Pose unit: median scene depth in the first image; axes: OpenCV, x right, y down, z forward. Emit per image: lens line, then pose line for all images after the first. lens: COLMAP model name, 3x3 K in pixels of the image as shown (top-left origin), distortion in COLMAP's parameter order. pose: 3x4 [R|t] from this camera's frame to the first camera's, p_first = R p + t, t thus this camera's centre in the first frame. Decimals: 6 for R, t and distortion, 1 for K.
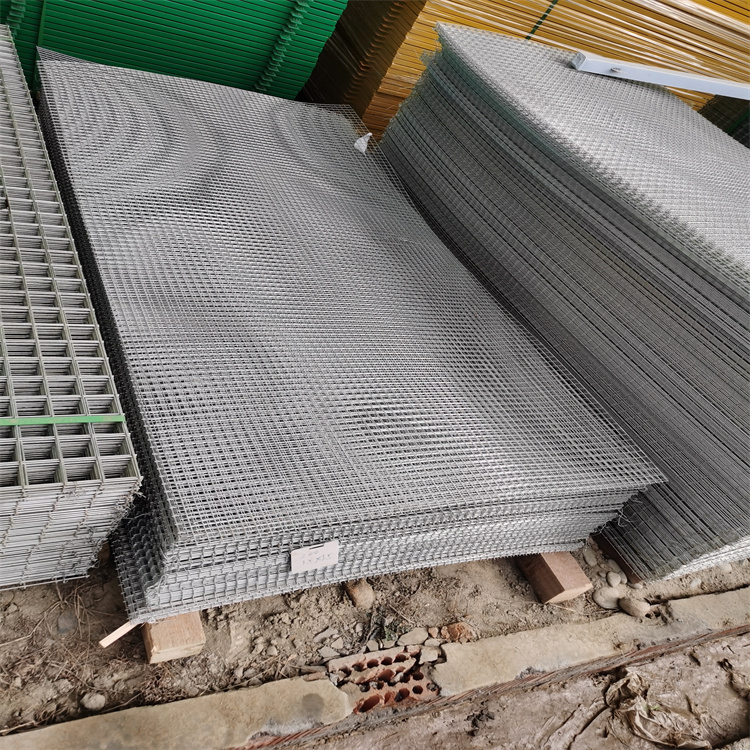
lens RADIAL K [[562.4, 0, 375.1], [0, 562.4, 375.4], [0, 0, 1]] dist [0.004106, 0.003253]
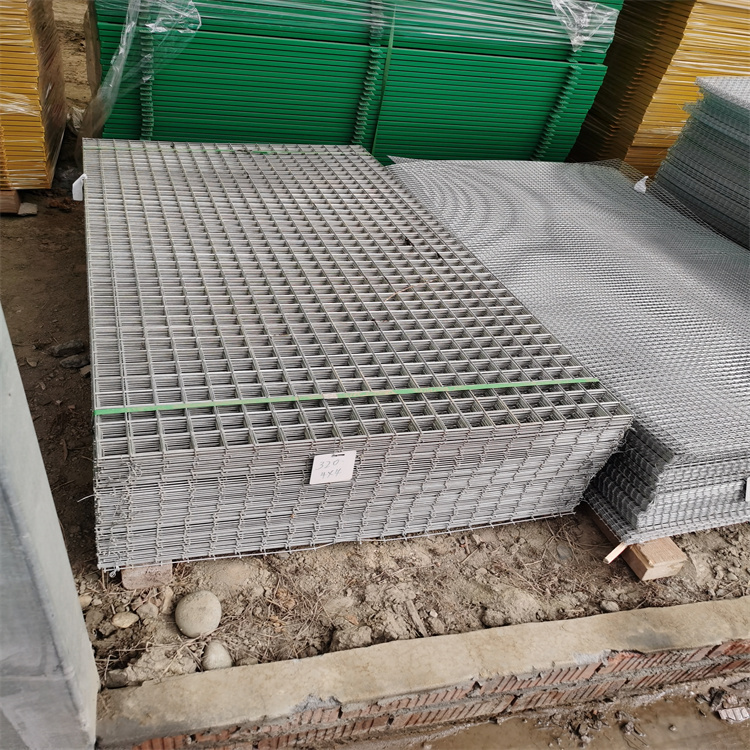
lens RADIAL K [[630.0, 0, 374.9], [0, 630.0, 374.8], [0, 0, 1]] dist [-0.009854, 0.004001]
pose [[0.976411, -0.119095, -0.180105, -0.635109], [0.084359, 0.978244, -0.189530, 0.274853], [0.198758, 0.169866, 0.965215, -0.469878]]
